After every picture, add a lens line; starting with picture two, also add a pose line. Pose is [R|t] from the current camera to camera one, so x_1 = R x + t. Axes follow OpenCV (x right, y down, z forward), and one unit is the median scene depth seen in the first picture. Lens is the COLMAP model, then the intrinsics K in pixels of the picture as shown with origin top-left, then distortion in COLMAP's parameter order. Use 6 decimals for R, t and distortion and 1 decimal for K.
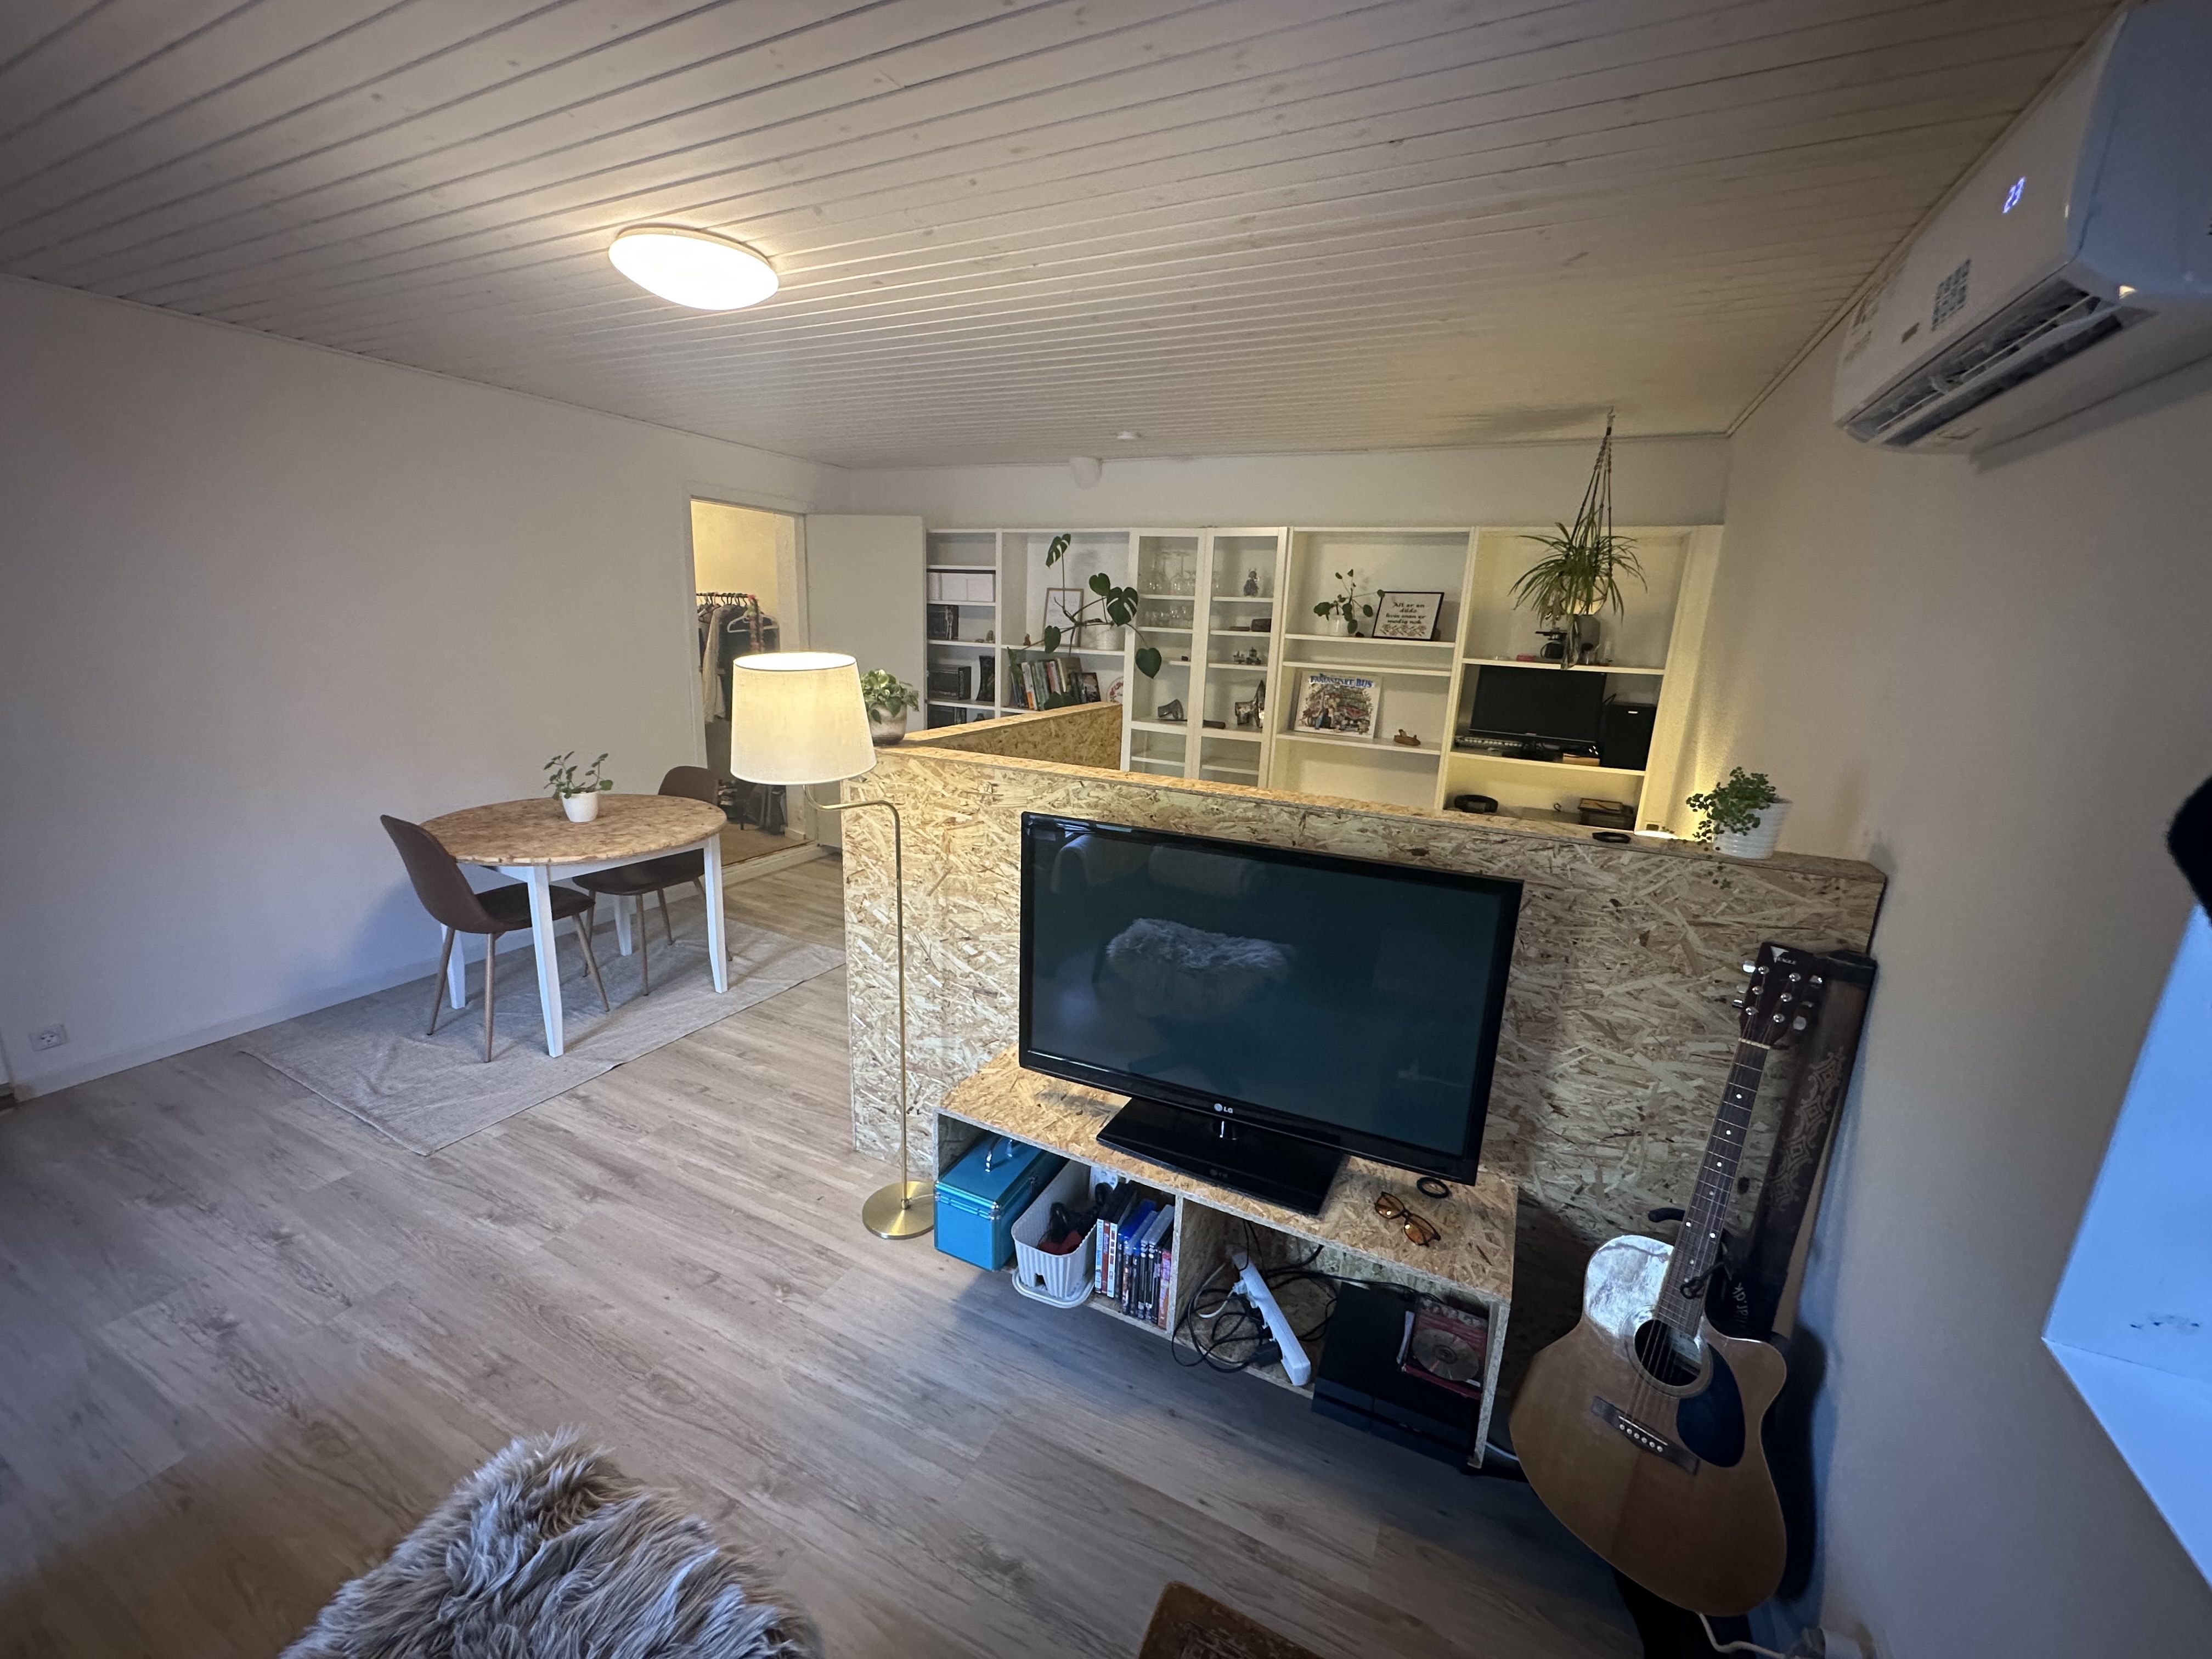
lens RADIAL K [[881.1, 0, 1106.0], [0, 881.1, 829.5], [0, 0, 1]] dist [-0.001008, -0.000066]
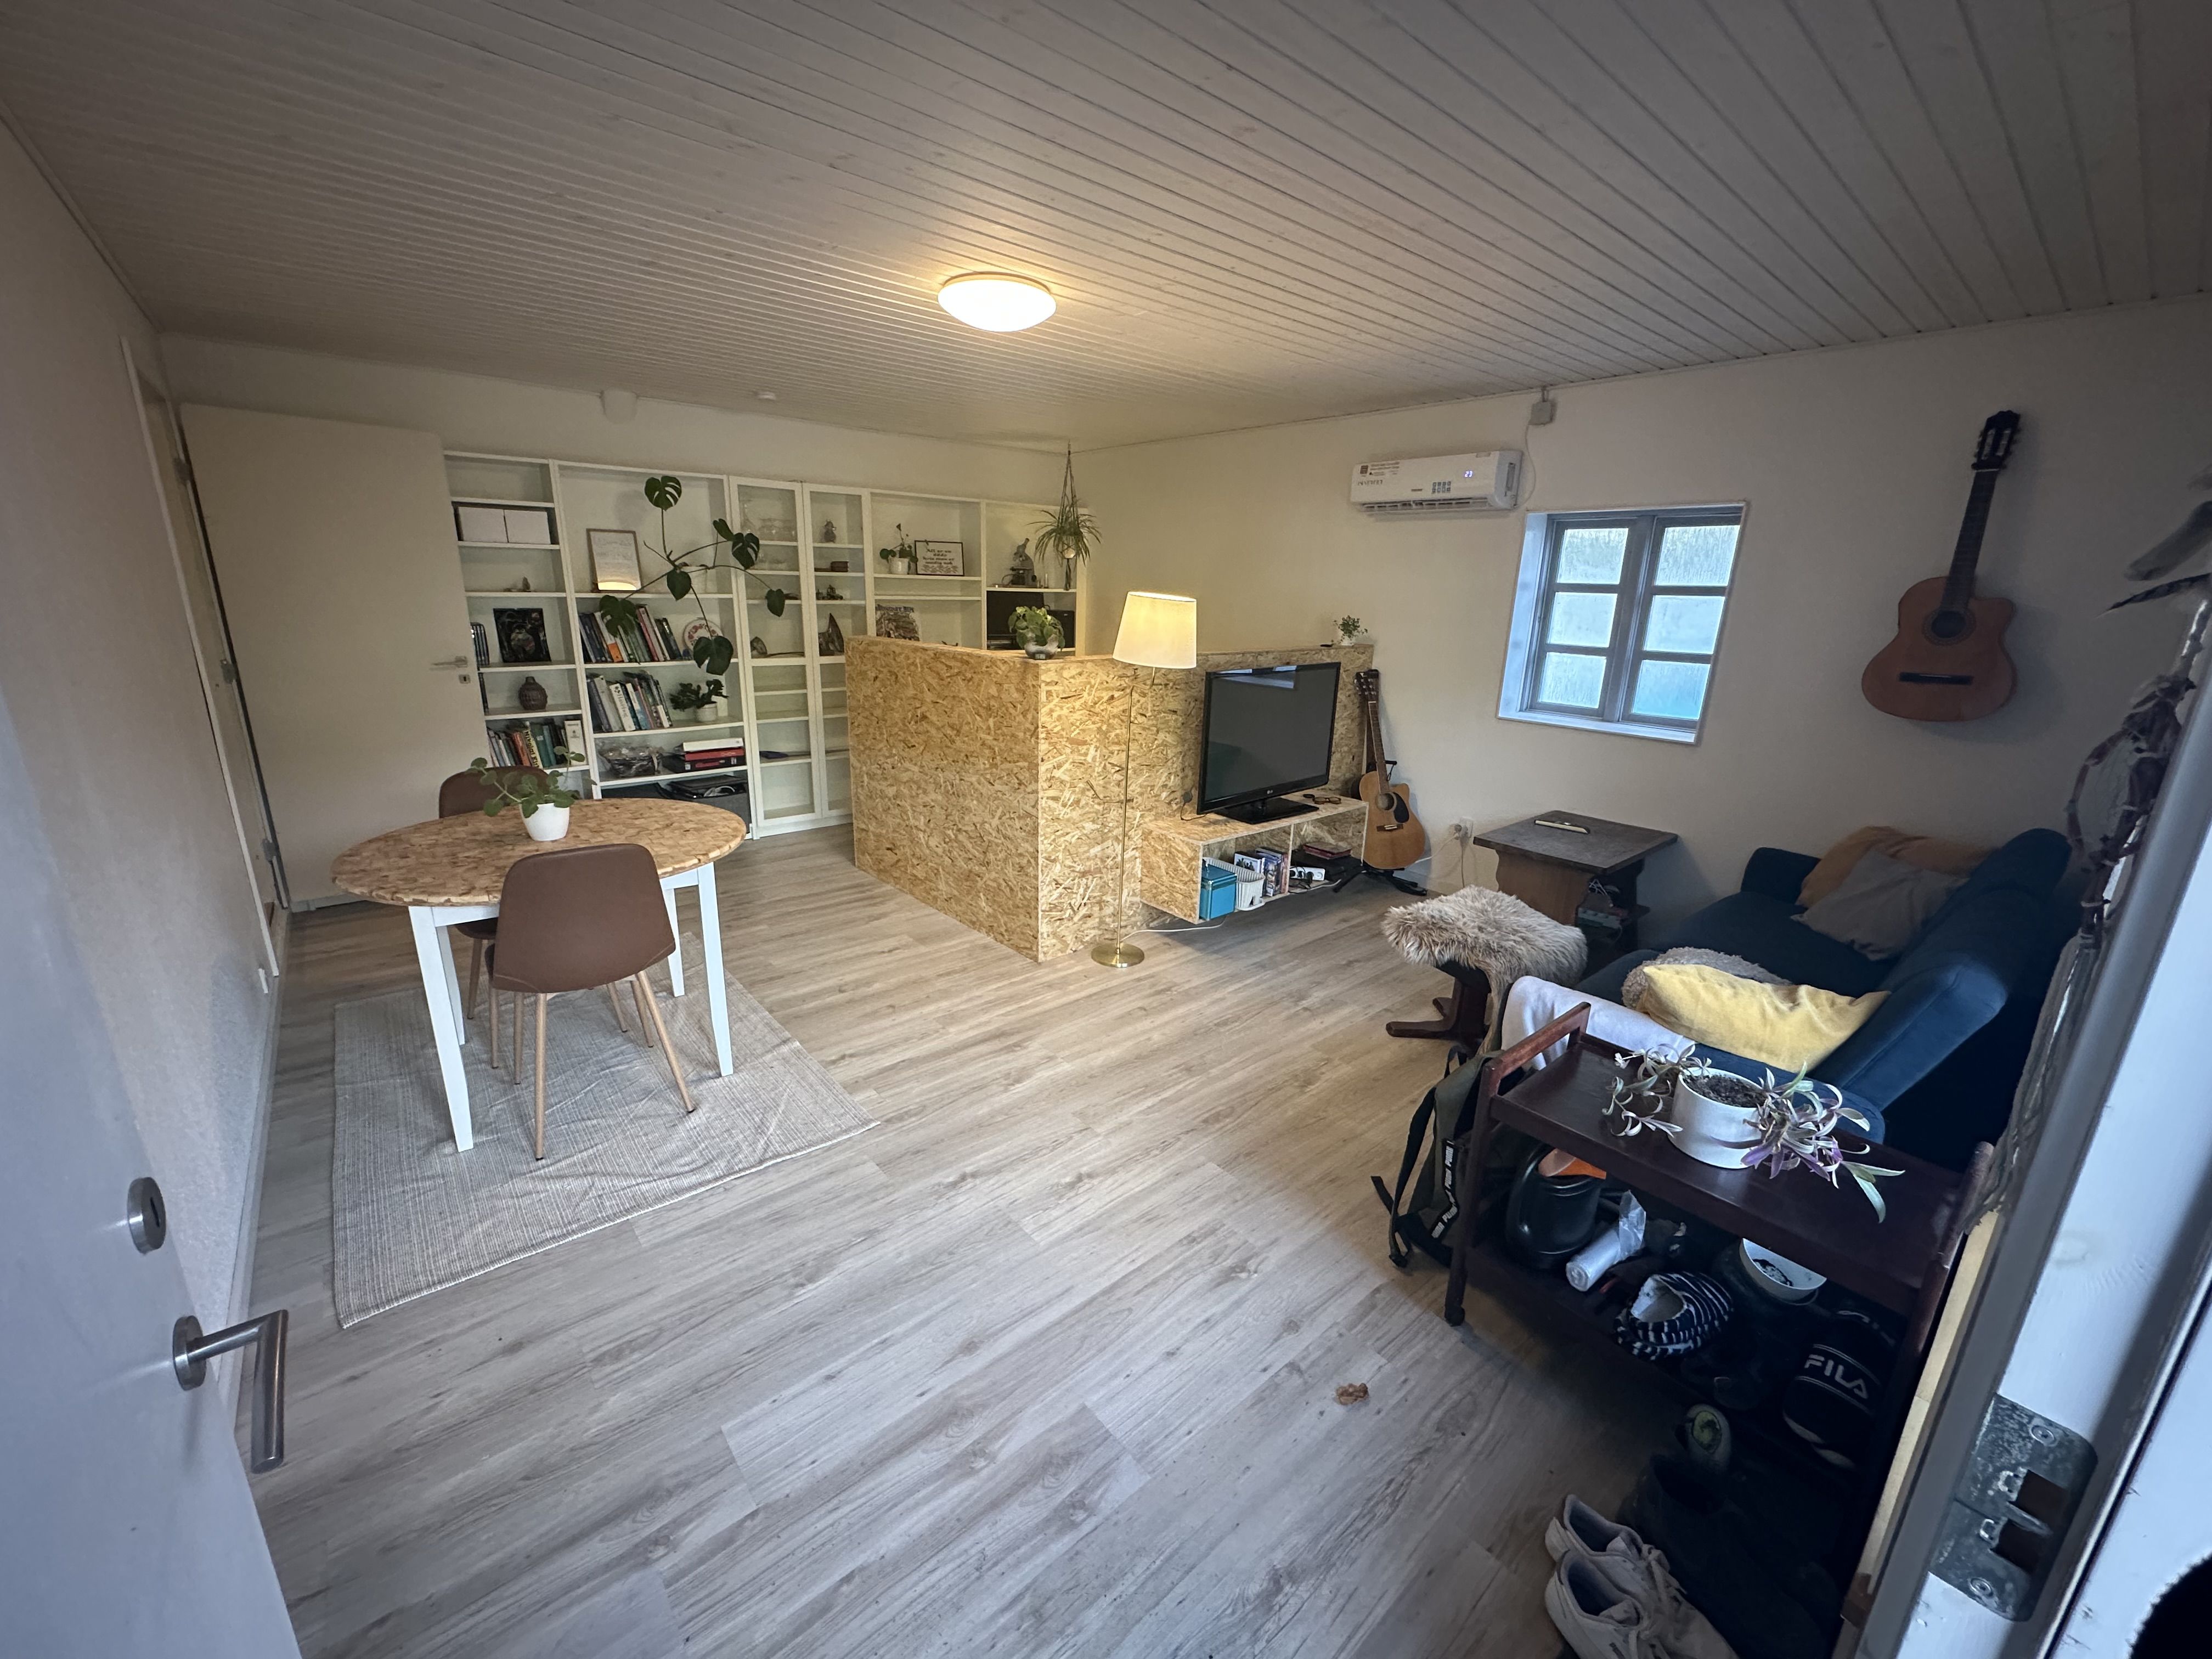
lens RADIAL K [[881.1, 0, 1106.0], [0, 881.1, 829.5], [0, 0, 1]] dist [-0.001008, -0.000066]
pose [[0.394509, -0.277527, 0.875980, -0.934086], [0.211728, 0.955103, 0.207241, -0.064907], [-0.894167, 0.103711, 0.435557, 0.192896]]
